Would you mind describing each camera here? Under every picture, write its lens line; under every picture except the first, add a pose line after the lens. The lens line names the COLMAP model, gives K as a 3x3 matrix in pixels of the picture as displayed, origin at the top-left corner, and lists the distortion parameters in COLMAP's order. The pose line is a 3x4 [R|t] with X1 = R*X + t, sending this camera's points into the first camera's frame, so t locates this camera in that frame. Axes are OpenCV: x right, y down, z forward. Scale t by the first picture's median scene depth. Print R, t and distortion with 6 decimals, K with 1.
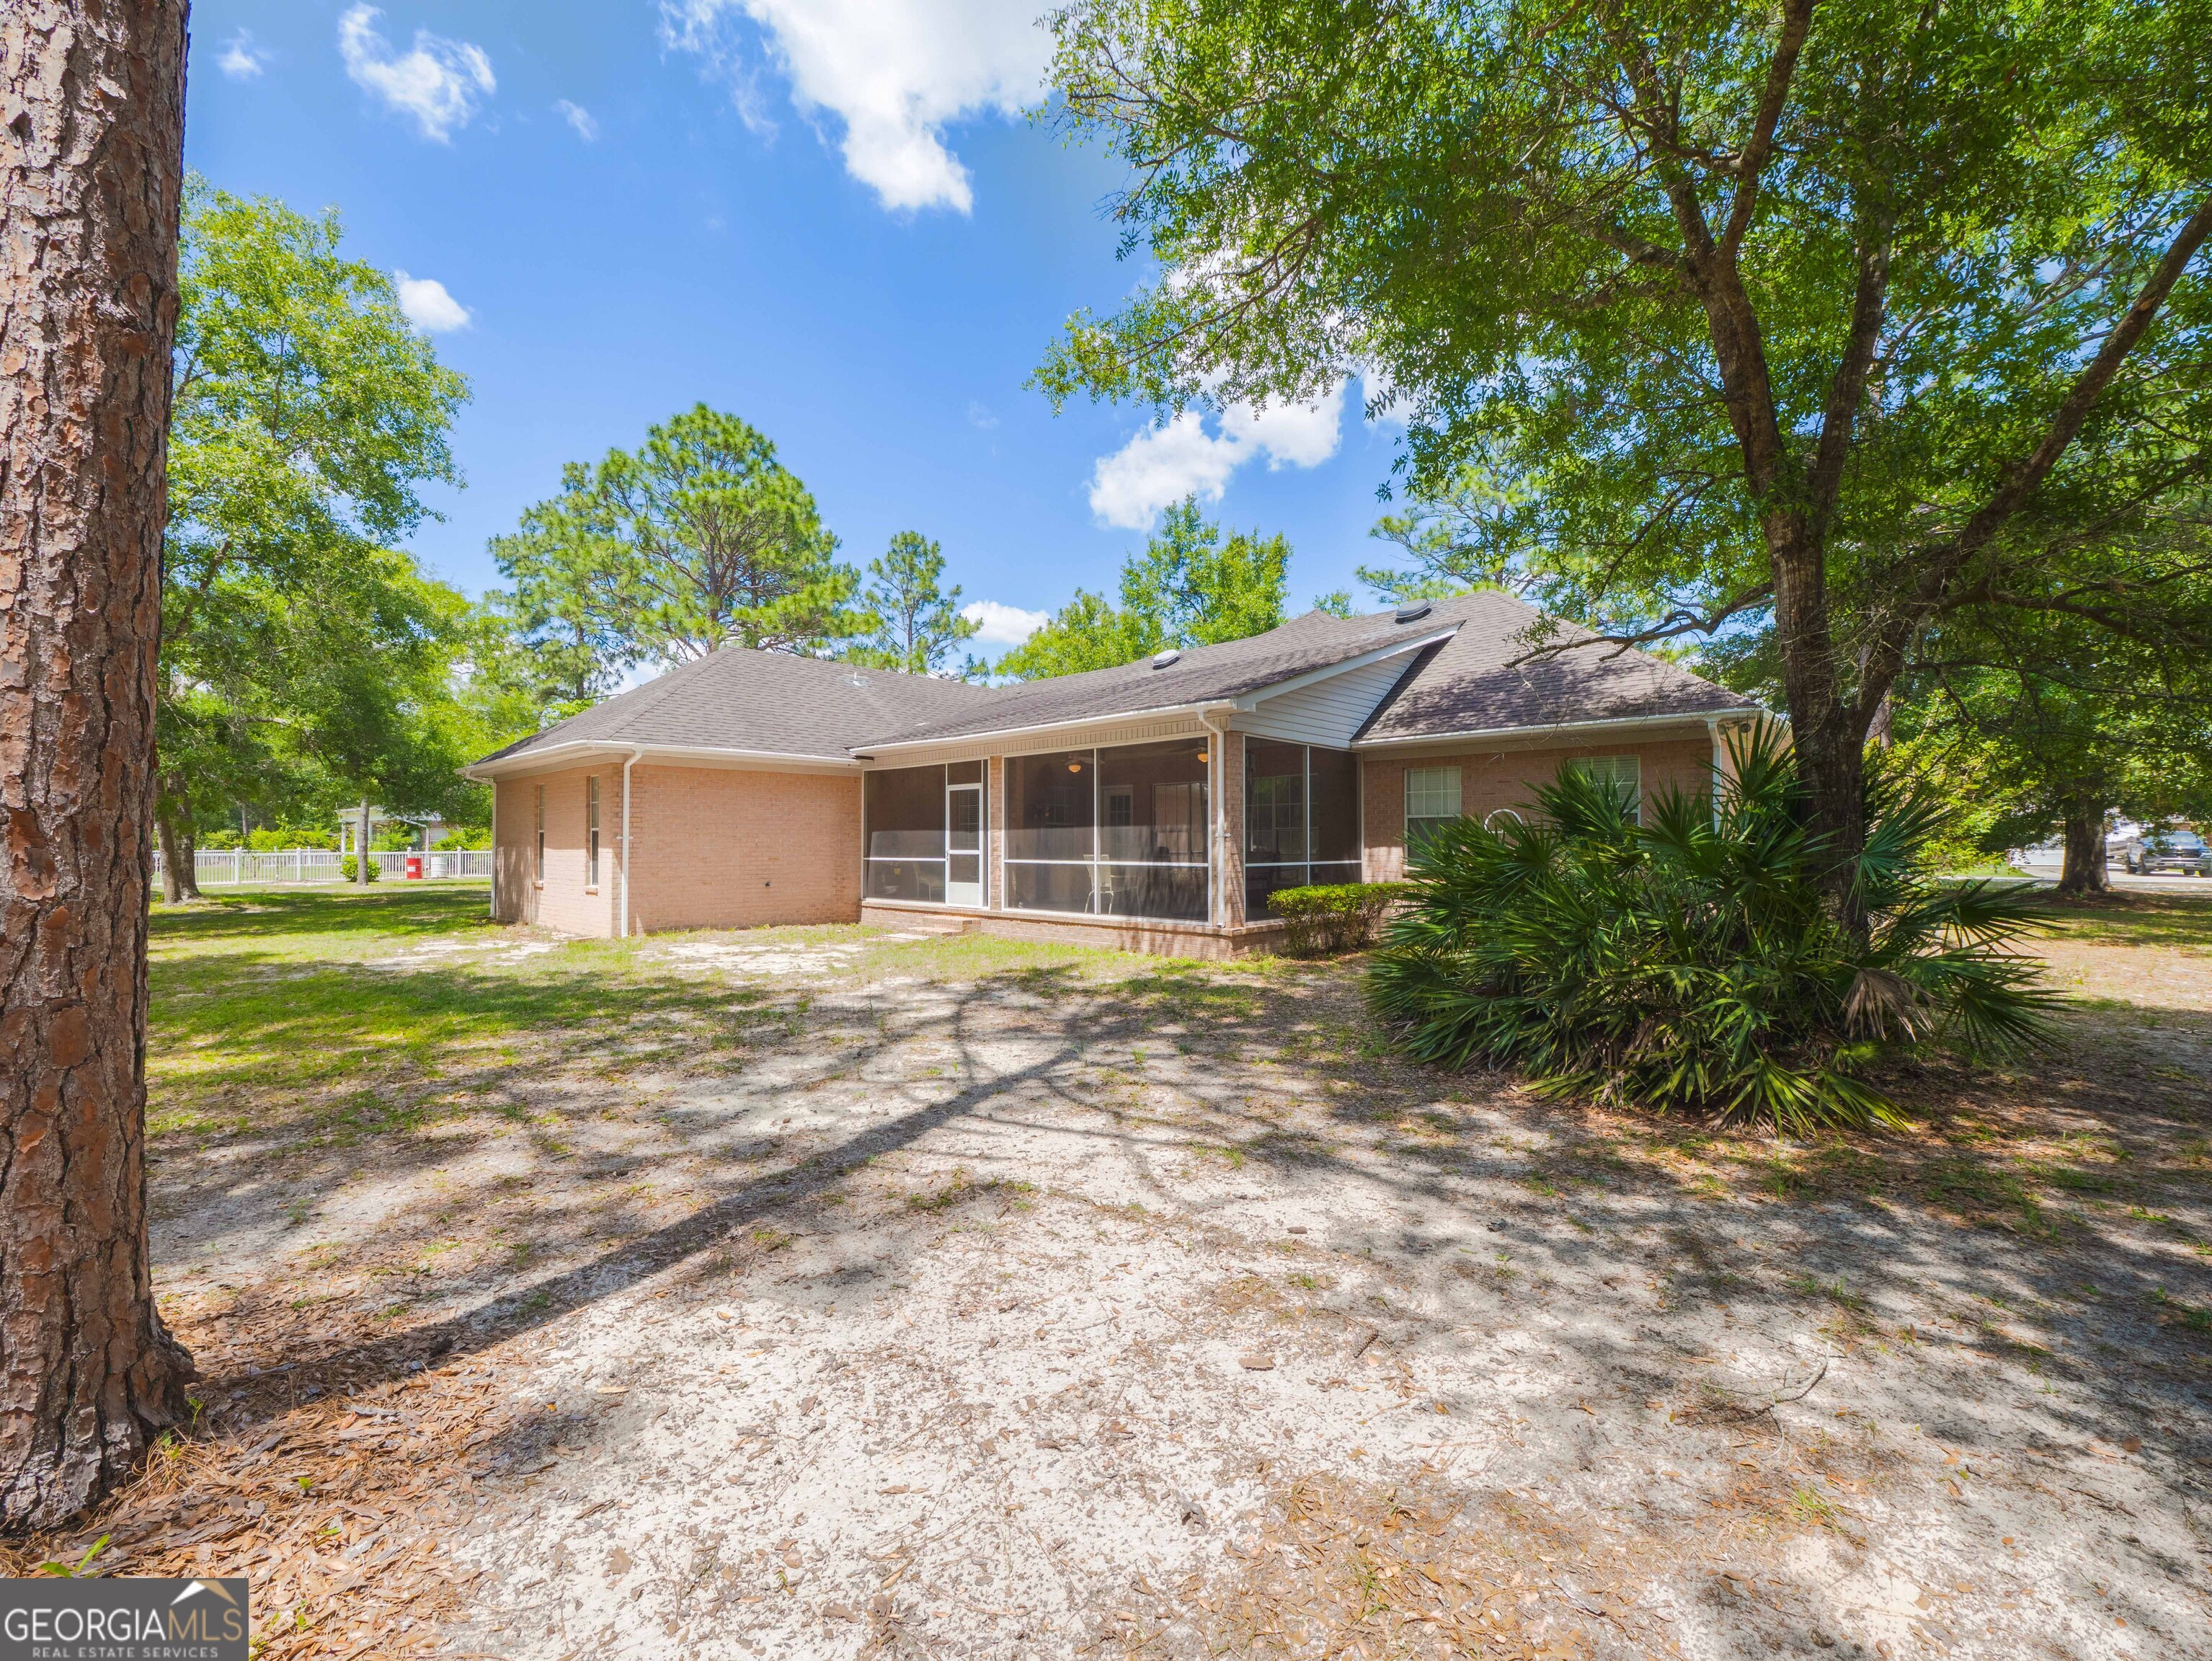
lens RADIAL K [[903.6, 0, 1103.3], [0, 903.6, 832.8], [0, 0, 1]] dist [-0.000255, -0.000036]
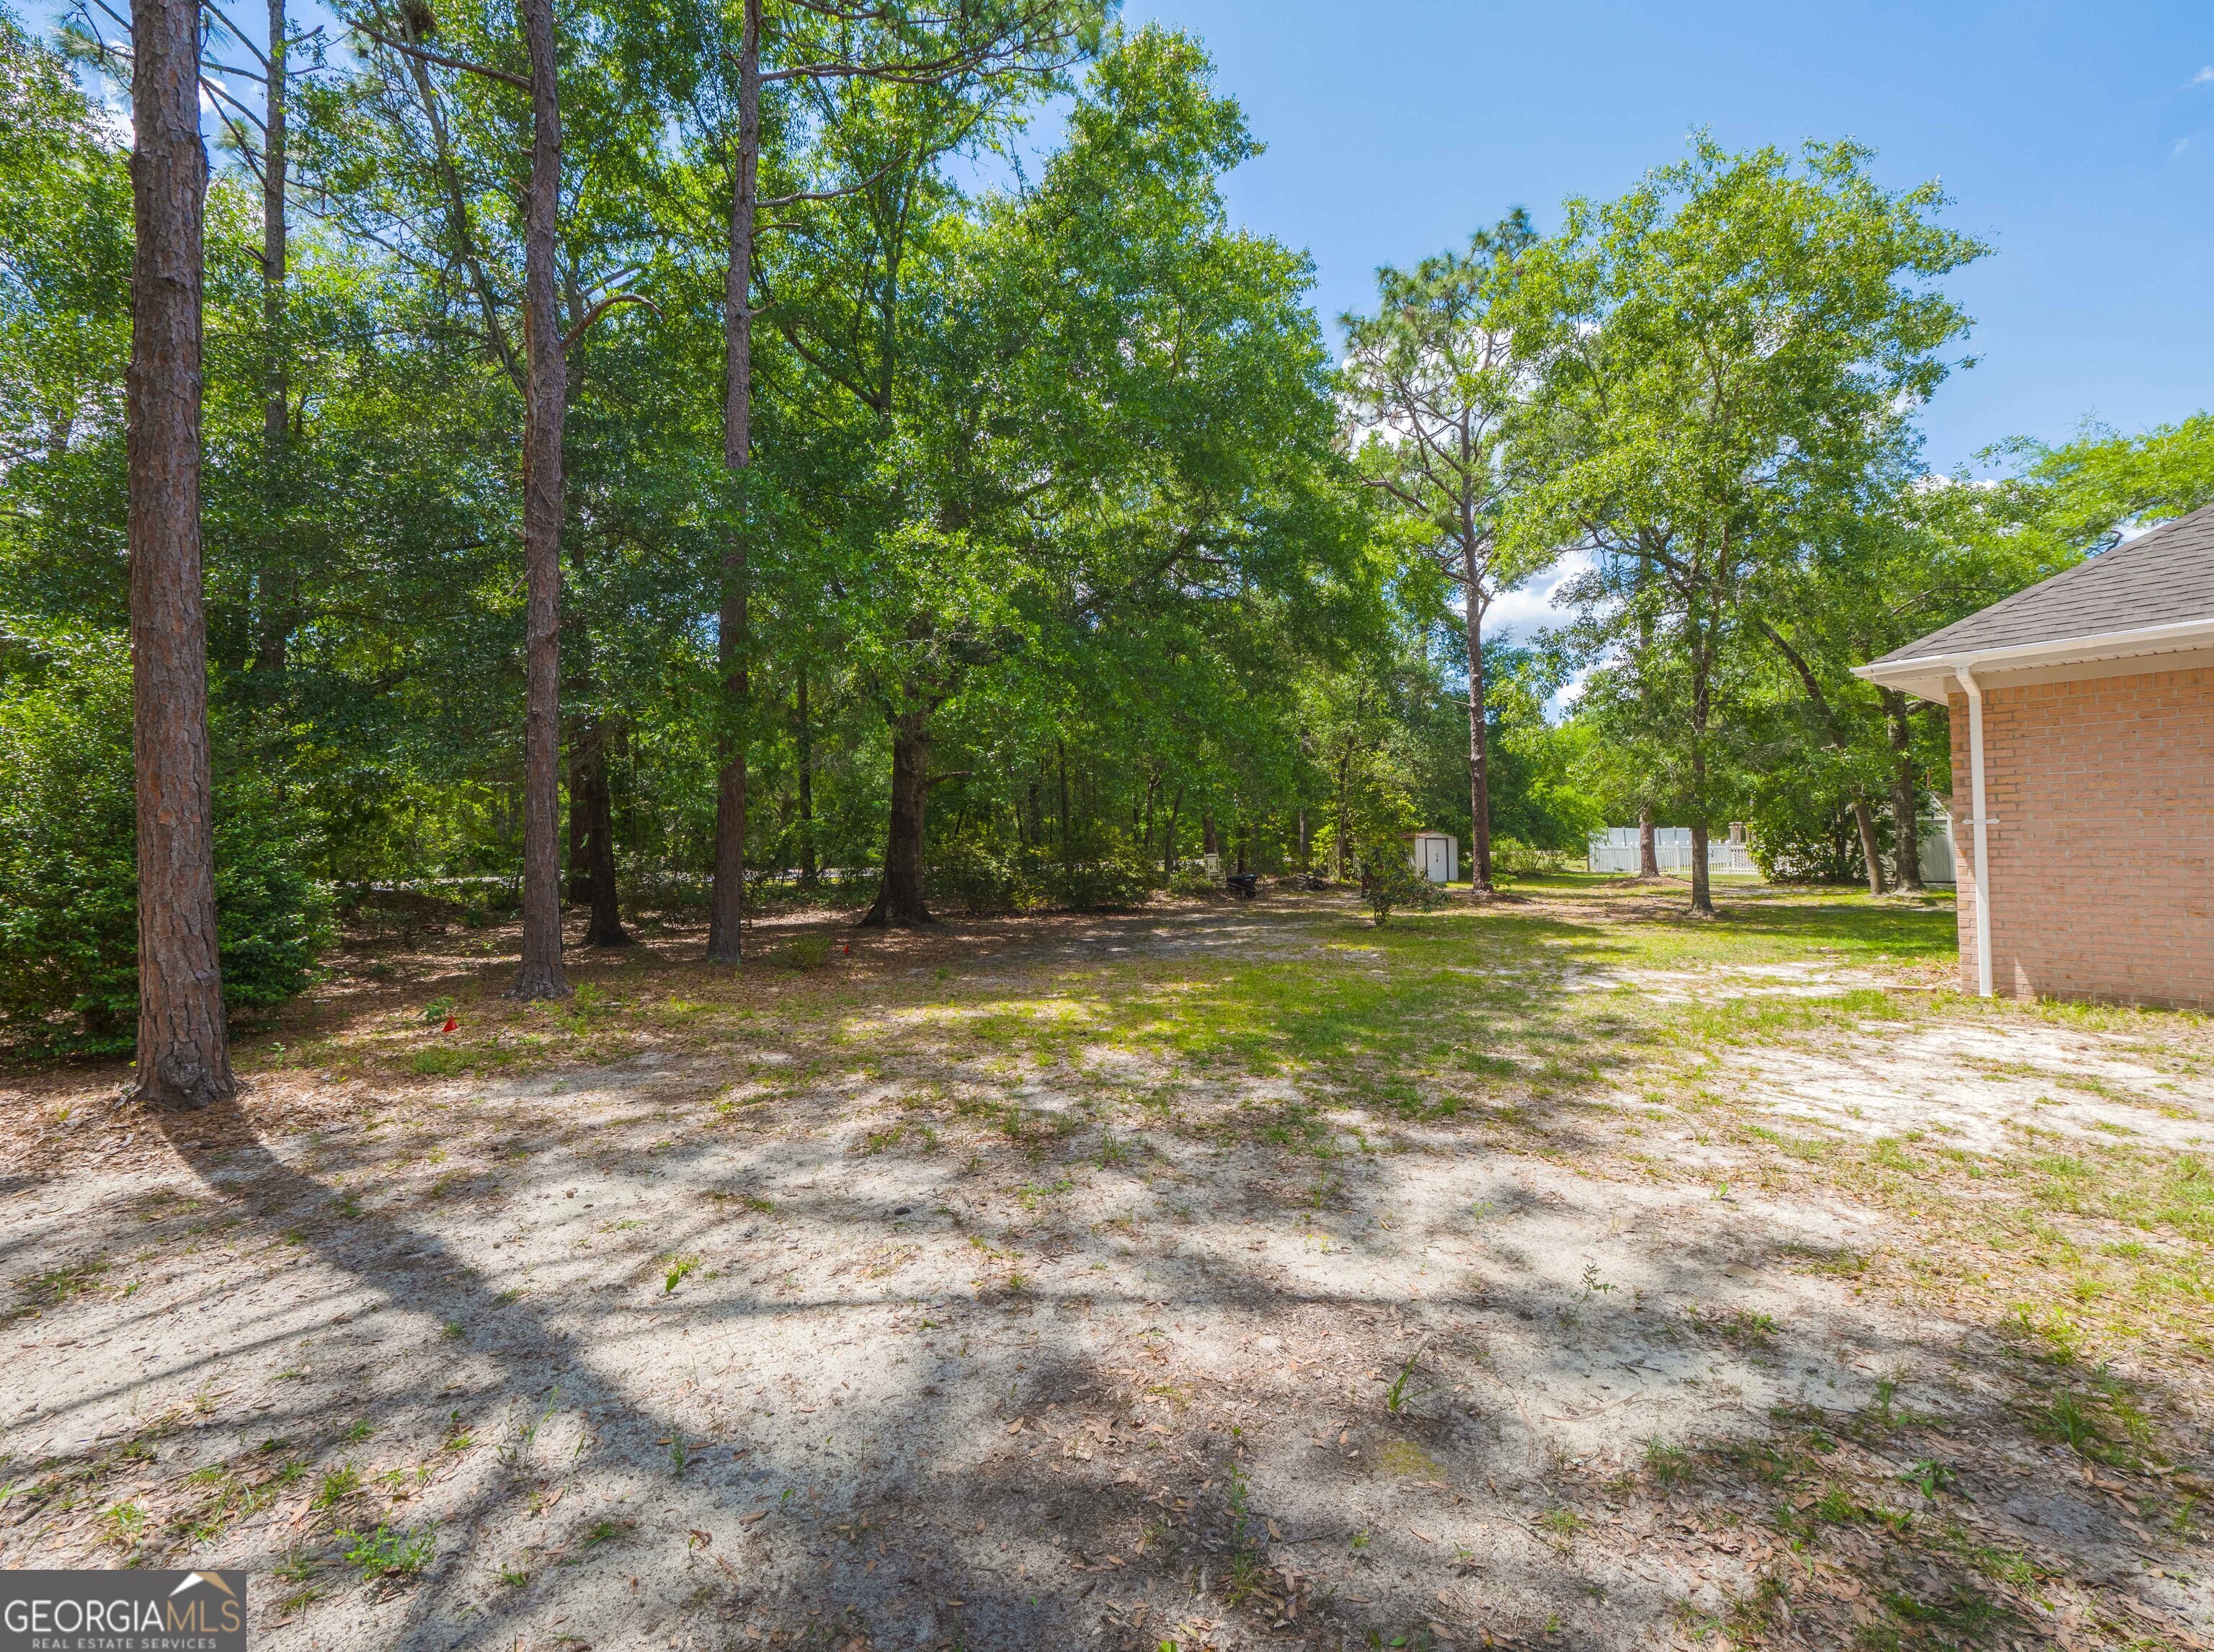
lens RADIAL K [[899.6, 0, 1103.3], [0, 899.6, 828.6], [0, 0, 1]] dist [0.000240, 0.000024]
pose [[-0.173304, -0.004395, -0.984859, 0.291639], [0.026666, 0.999602, -0.009153, -0.001601], [0.984507, -0.027848, -0.173118, 1.226390]]
